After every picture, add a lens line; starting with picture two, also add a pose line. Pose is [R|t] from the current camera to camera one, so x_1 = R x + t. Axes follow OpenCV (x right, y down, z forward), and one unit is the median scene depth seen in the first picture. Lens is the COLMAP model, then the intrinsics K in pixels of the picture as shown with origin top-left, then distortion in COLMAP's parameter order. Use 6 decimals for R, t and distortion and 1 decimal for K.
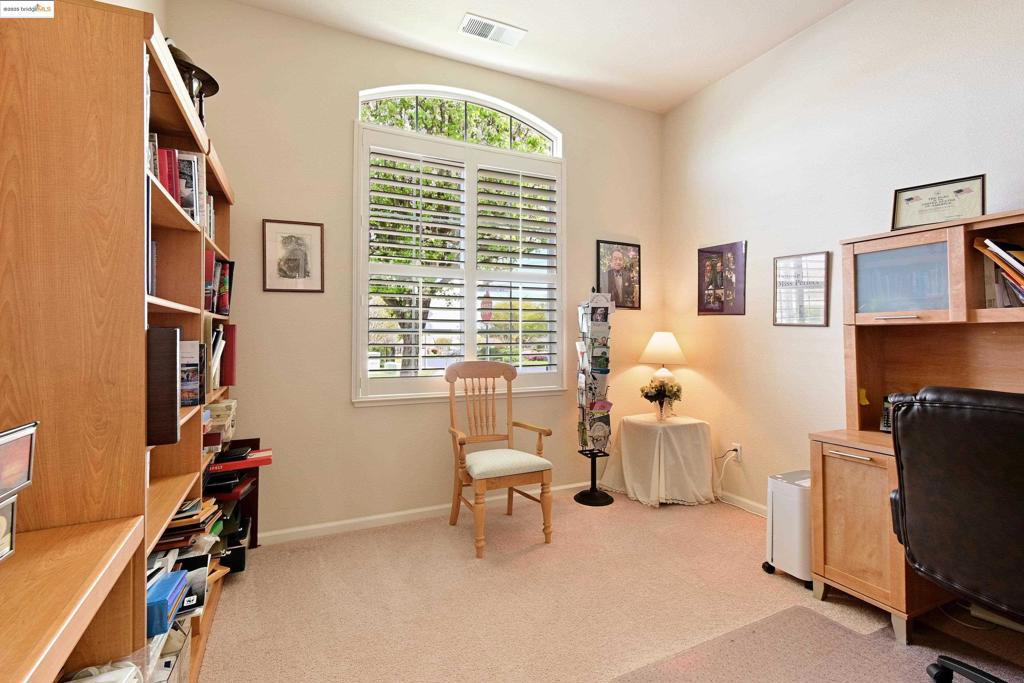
lens RADIAL K [[464.3, 0, 509.7], [0, 464.3, 335.9], [0, 0, 1]] dist [0.000440, -0.000974]
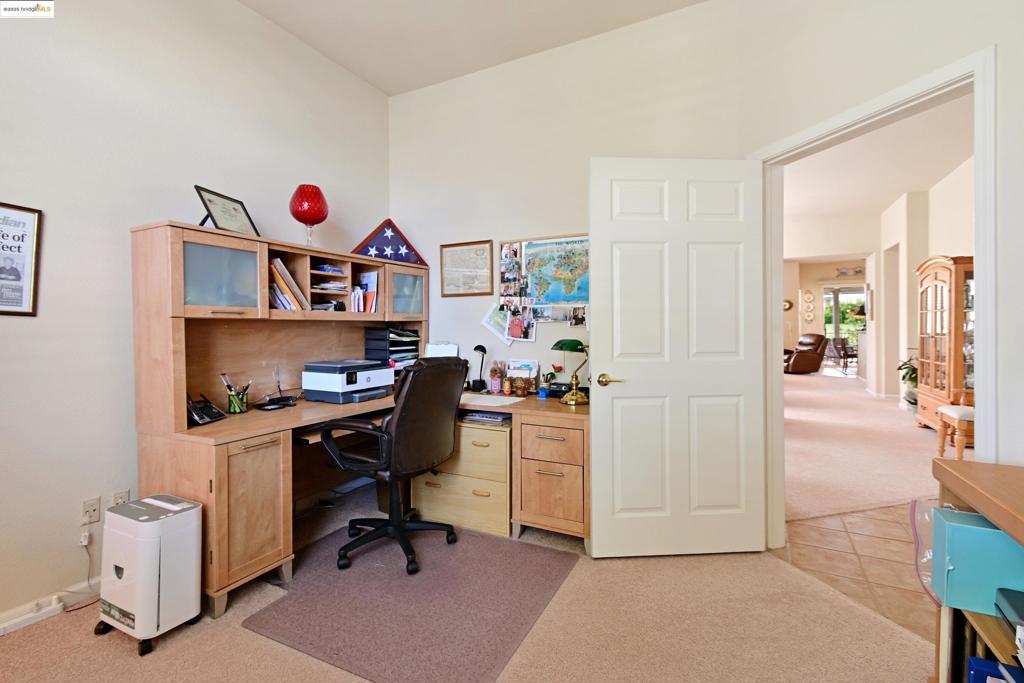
lens RADIAL K [[466.4, 0, 512.0], [0, 466.4, 341.5], [0, 0, 1]] dist [0.002698, -0.000735]
pose [[-0.603276, -0.021453, 0.797244, -0.424418], [-0.001187, 0.999661, 0.026002, -0.000767], [-0.797532, 0.014740, -0.603097, 1.128570]]
